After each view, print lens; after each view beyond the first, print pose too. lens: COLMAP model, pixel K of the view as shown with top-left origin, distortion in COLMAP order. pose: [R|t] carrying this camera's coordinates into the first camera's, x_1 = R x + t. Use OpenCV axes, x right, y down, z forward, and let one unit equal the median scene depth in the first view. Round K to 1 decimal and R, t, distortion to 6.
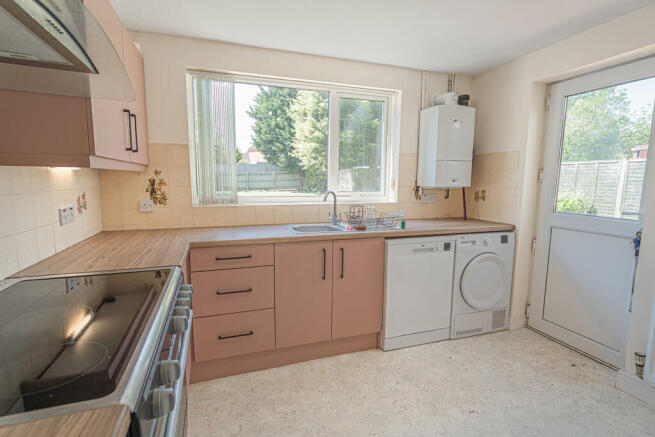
lens RADIAL K [[317.5, 0, 327.5], [0, 317.5, 218.5], [0, 0, 1]] dist [-0.002295, 0.000456]
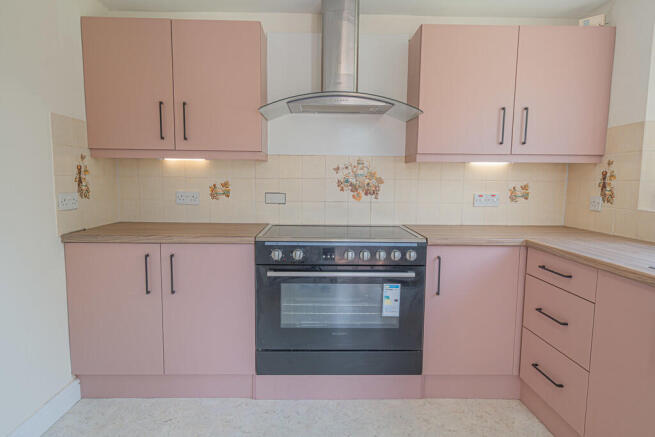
lens RADIAL K [[380.6, 0, 327.5], [0, 380.6, 218.5], [0, 0, 1]] dist [0.004722, -0.000221]
pose [[-0.305958, 0.087585, -0.948008, 0.616840], [-0.128939, 0.982773, 0.132411, -0.043005], [0.943273, 0.162747, -0.289394, 0.629602]]
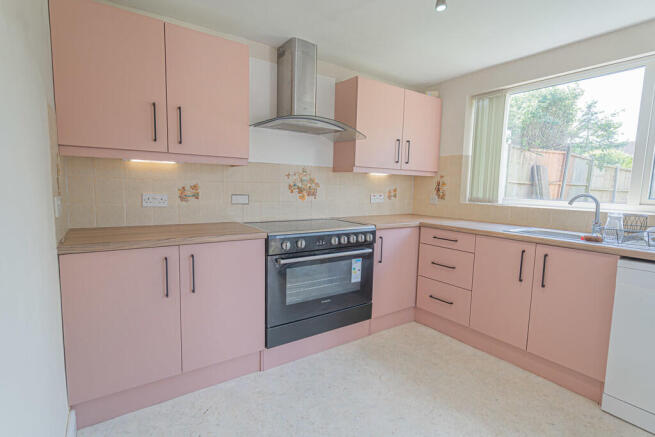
lens RADIAL K [[317.5, 0, 327.5], [0, 317.5, 218.5], [0, 0, 1]] dist [-0.002295, 0.000456]
pose [[0.268698, 0.098323, -0.958193, 0.704227], [-0.139455, 0.988267, 0.062303, 0.022467], [0.953076, 0.116884, 0.279256, 0.141104]]
